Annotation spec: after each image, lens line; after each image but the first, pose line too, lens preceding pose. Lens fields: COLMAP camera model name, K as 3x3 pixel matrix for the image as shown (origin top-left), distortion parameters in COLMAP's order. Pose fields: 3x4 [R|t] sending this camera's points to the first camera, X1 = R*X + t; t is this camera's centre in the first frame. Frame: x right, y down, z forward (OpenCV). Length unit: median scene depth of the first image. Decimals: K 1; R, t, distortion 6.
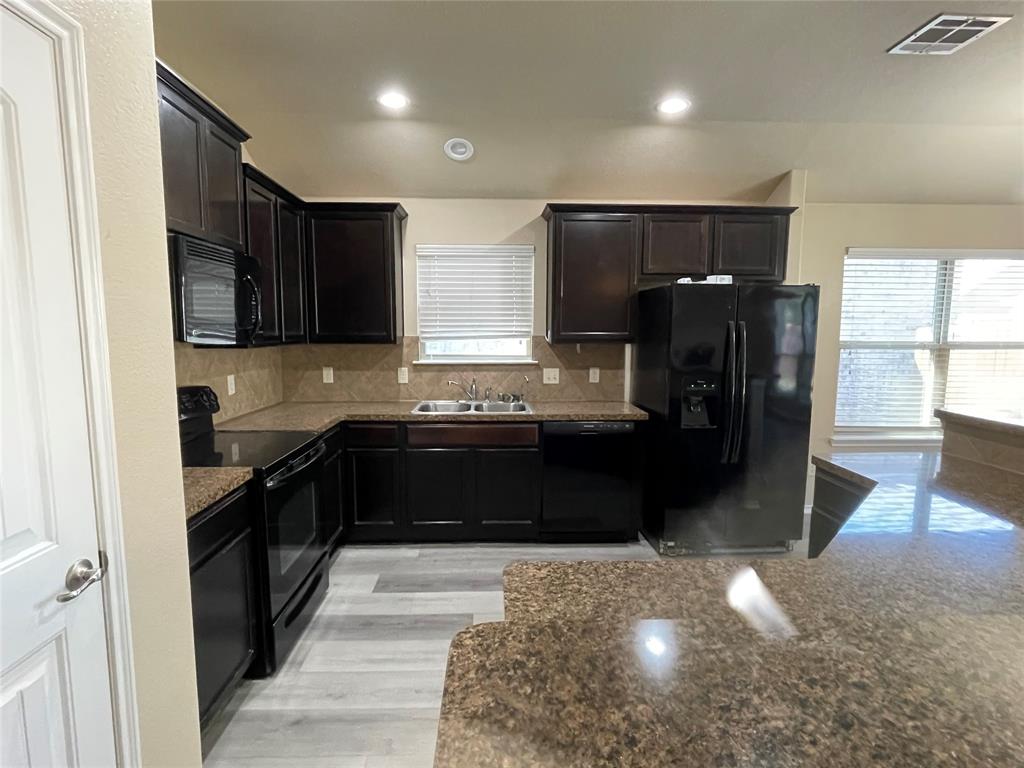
lens RADIAL K [[526.3, 0, 504.9], [0, 526.3, 386.1], [0, 0, 1]] dist [-0.001991, -0.000093]
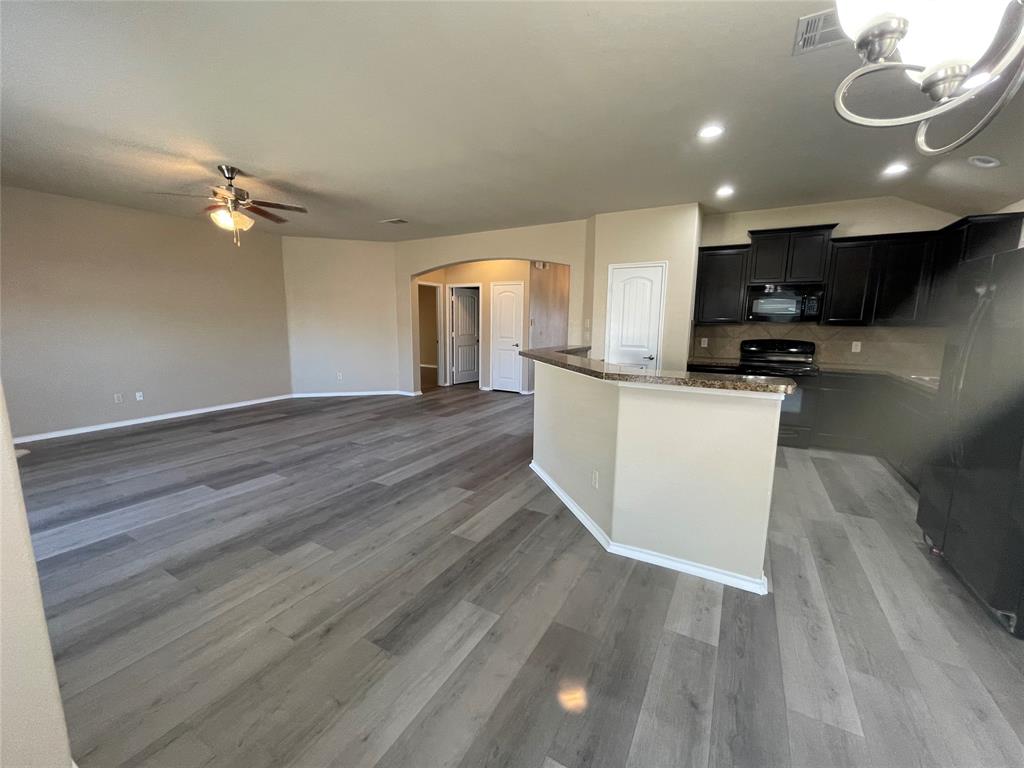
lens RADIAL K [[413.0, 0, 508.0], [0, 413.0, 385.2], [0, 0, 1]] dist [0.000045, 0.000411]
pose [[-0.517377, 0.125521, -0.846502, 1.124525], [-0.103868, 0.972660, 0.207712, -0.038536], [0.849431, 0.195390, -0.490194, 0.551240]]
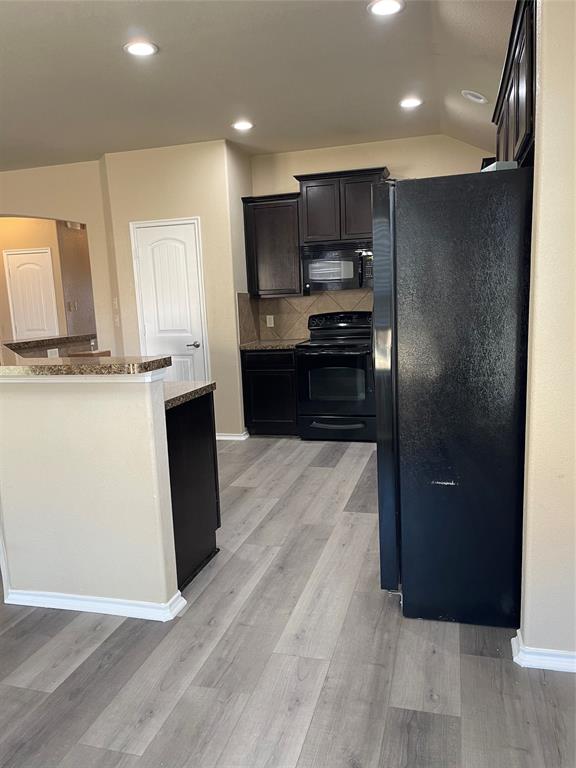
lens RADIAL K [[582.5, 0, 284.7], [0, 582.5, 393.4], [0, 0, 1]] dist [0.071288, -0.090446]
pose [[-0.299518, 0.160239, -0.940538, 1.046110], [-0.063590, 0.980251, 0.187255, -0.059805], [0.951969, 0.115895, -0.283413, 0.891709]]
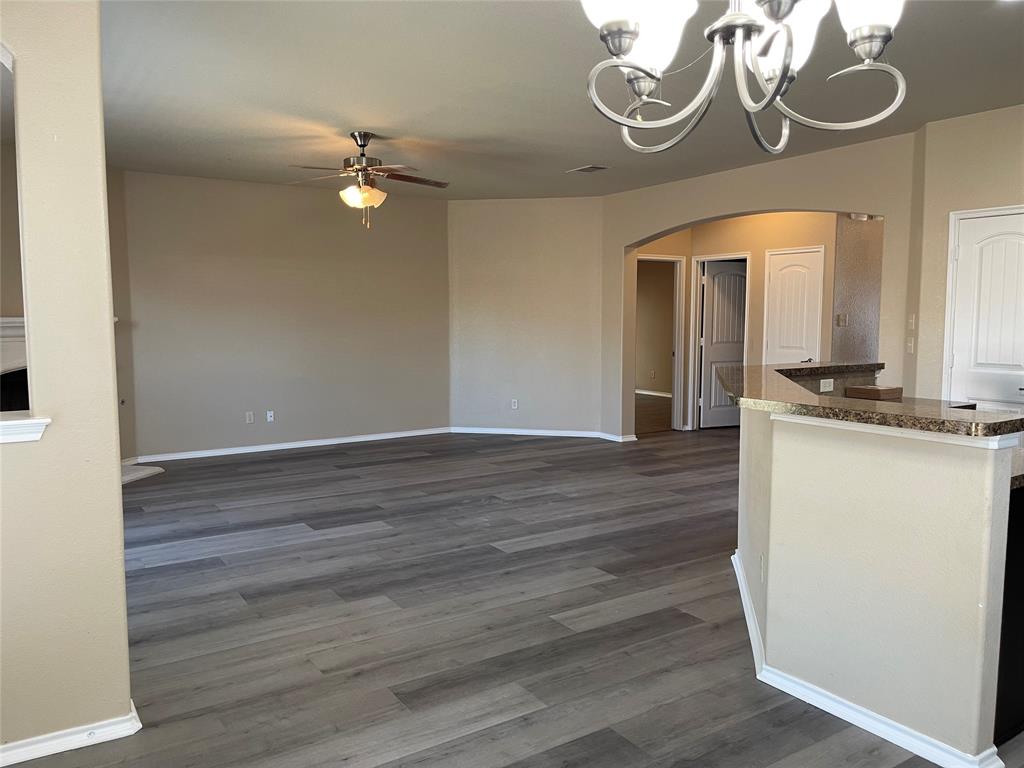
lens RADIAL K [[776.6, 0, 518.6], [0, 776.6, 384.8], [0, 0, 1]] dist [0.071288, -0.090446]
pose [[-0.847013, 0.045449, -0.529625, 1.133296], [-0.060237, 0.981714, 0.180578, -0.082130], [0.528148, 0.184855, -0.828788, 0.880437]]
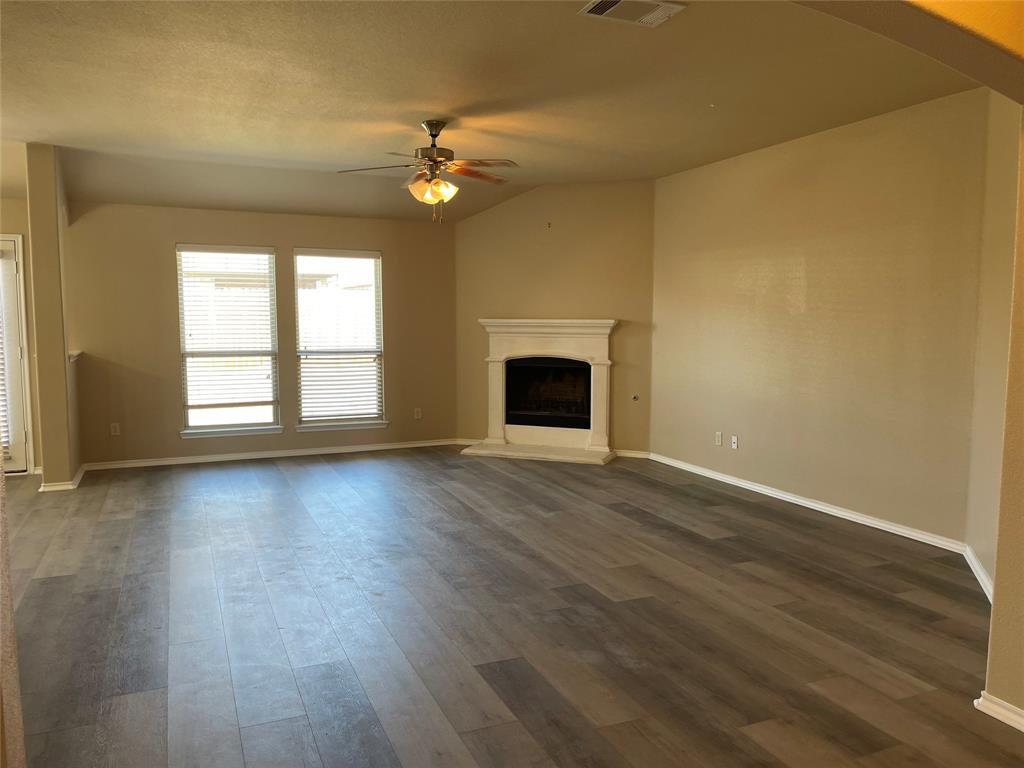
lens RADIAL K [[776.6, 0, 518.6], [0, 776.6, 384.8], [0, 0, 1]] dist [0.071288, -0.090446]
pose [[-0.380810, -0.089350, 0.920326, -0.745895], [0.096519, 0.986042, 0.135667, 0.016956], [-0.919602, 0.140492, -0.366870, -0.134605]]
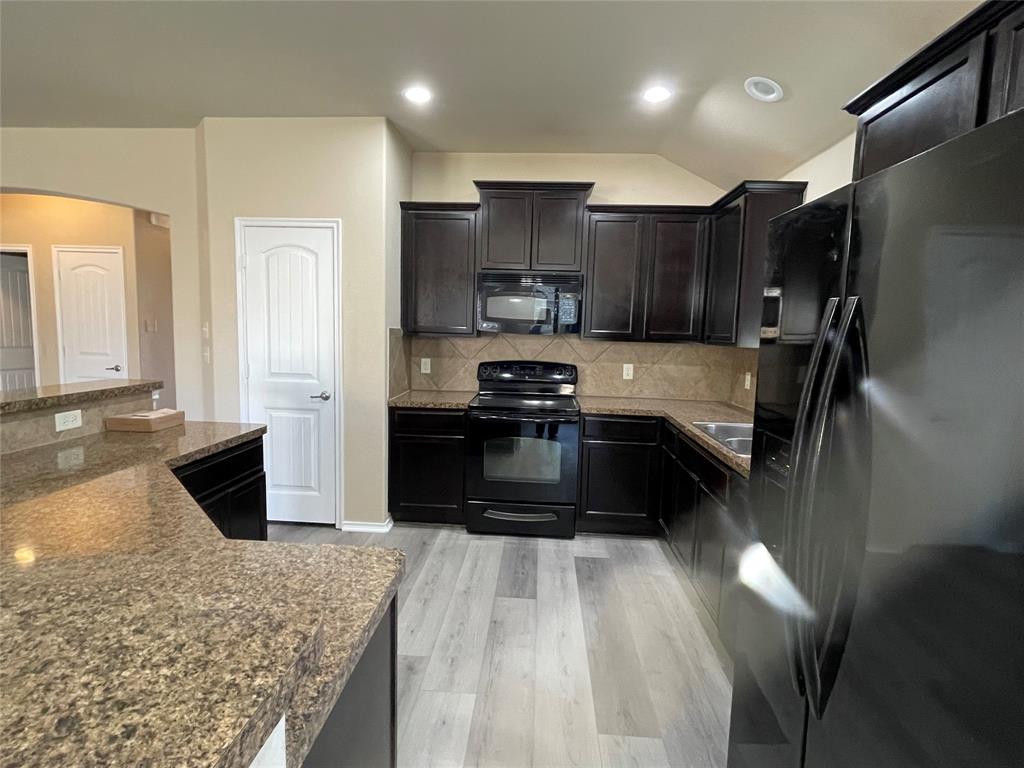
lens RADIAL K [[526.3, 0, 504.9], [0, 526.3, 386.1], [0, 0, 1]] dist [-0.001991, -0.000093]
pose [[-0.096727, 0.105693, -0.989683, 0.625414], [-0.137628, 0.983373, 0.118470, -0.063592], [0.985750, 0.147667, -0.080572, 0.649208]]
